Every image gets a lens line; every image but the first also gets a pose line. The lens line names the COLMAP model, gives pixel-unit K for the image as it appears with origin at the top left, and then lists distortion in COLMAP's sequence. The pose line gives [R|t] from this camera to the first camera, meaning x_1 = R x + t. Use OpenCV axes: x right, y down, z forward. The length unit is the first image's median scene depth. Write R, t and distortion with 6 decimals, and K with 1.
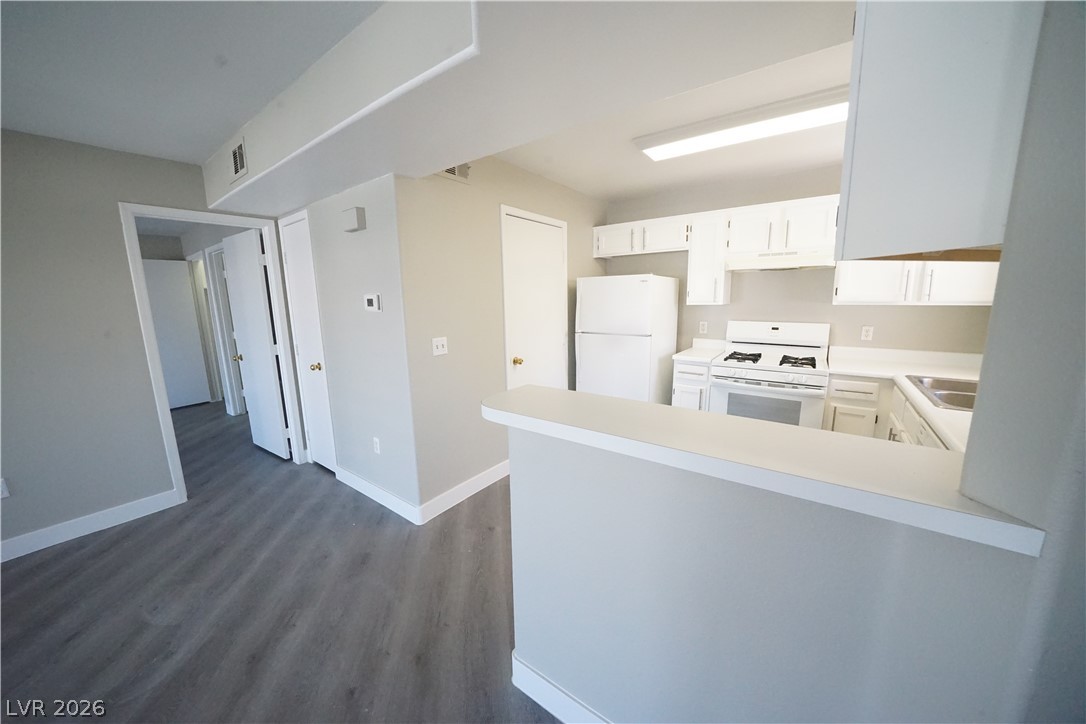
lens RADIAL K [[374.6, 0, 548.2], [0, 374.6, 363.4], [0, 0, 1]] dist [-0.024228, 0.001707]
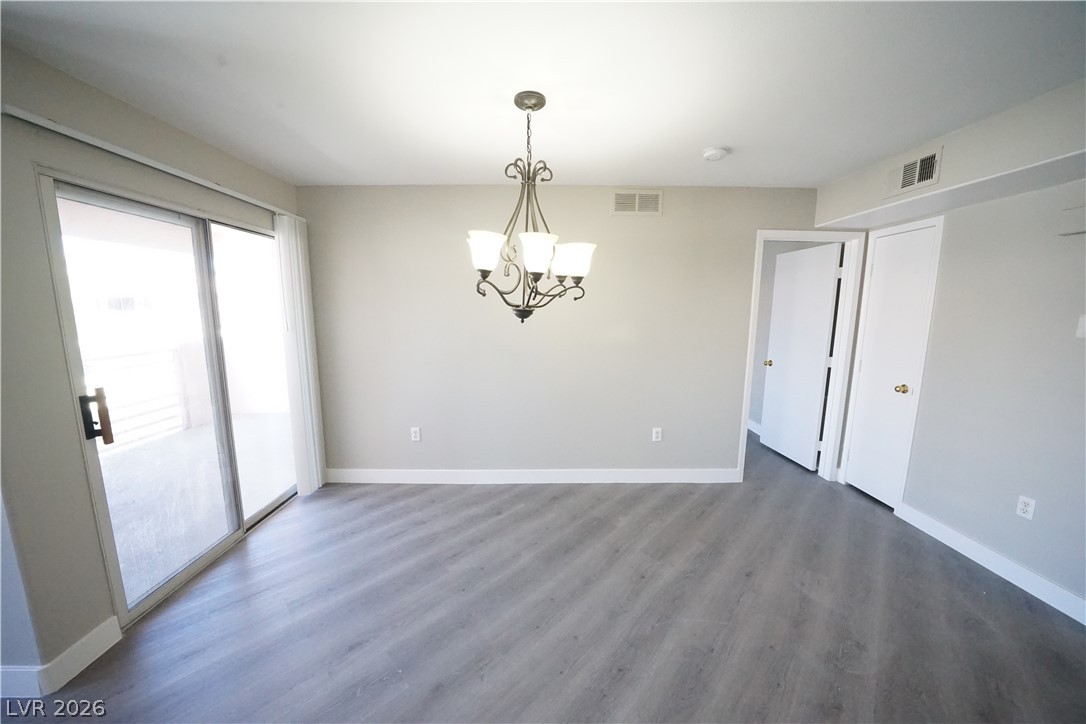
lens RADIAL K [[374.6, 0, 544.7], [0, 374.6, 363.4], [0, 0, 1]] dist [-0.024228, 0.001707]
pose [[0.609124, 0.137080, -0.781138, -0.452695], [-0.156763, 0.986327, 0.050846, 0.039039], [0.777427, 0.091482, 0.622284, -0.236992]]
